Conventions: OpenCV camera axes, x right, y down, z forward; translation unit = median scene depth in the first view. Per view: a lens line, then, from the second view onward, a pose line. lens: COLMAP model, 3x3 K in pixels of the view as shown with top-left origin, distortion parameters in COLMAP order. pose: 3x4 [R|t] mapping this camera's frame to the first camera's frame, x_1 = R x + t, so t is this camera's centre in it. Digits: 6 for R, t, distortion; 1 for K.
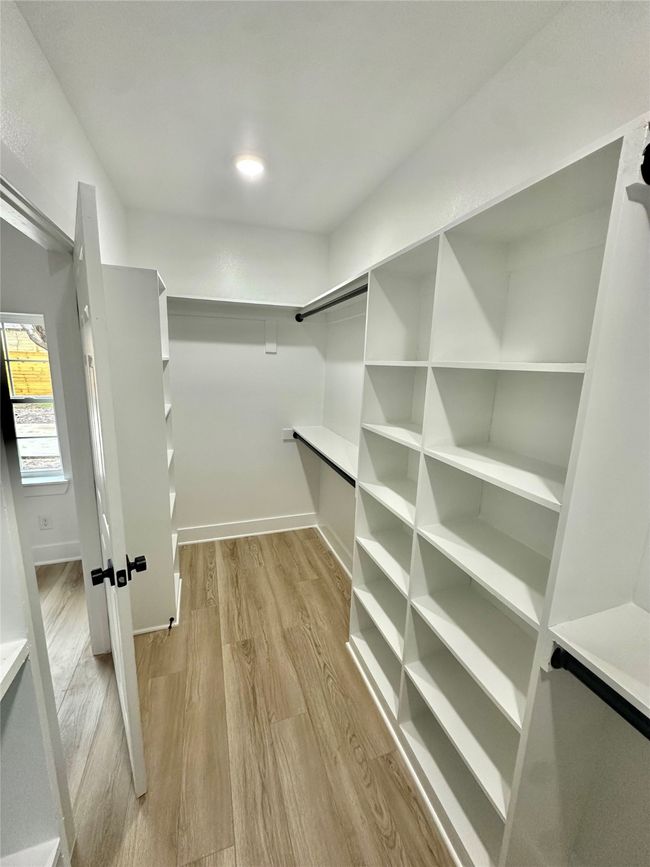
lens RADIAL K [[347.0, 0, 325.0], [0, 347.0, 433.5], [0, 0, 1]] dist [-0.001904, -0.000203]
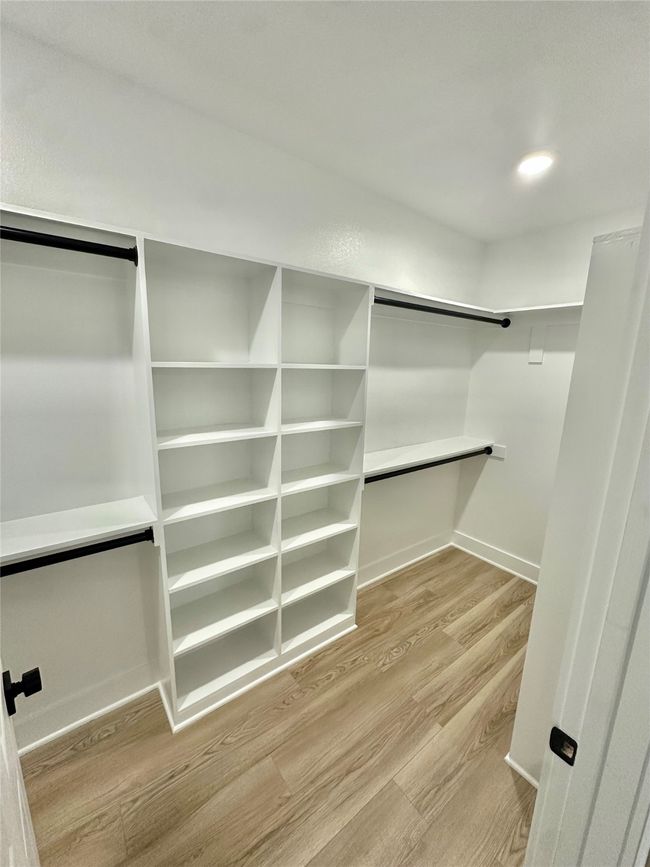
lens RADIAL K [[347.0, 0, 325.0], [0, 347.0, 433.5], [0, 0, 1]] dist [-0.001904, -0.000203]
pose [[-0.312402, -0.230501, 0.921561, -0.825640], [0.151813, 0.945532, 0.287960, -0.255477], [-0.937741, 0.229865, -0.260393, 1.020689]]
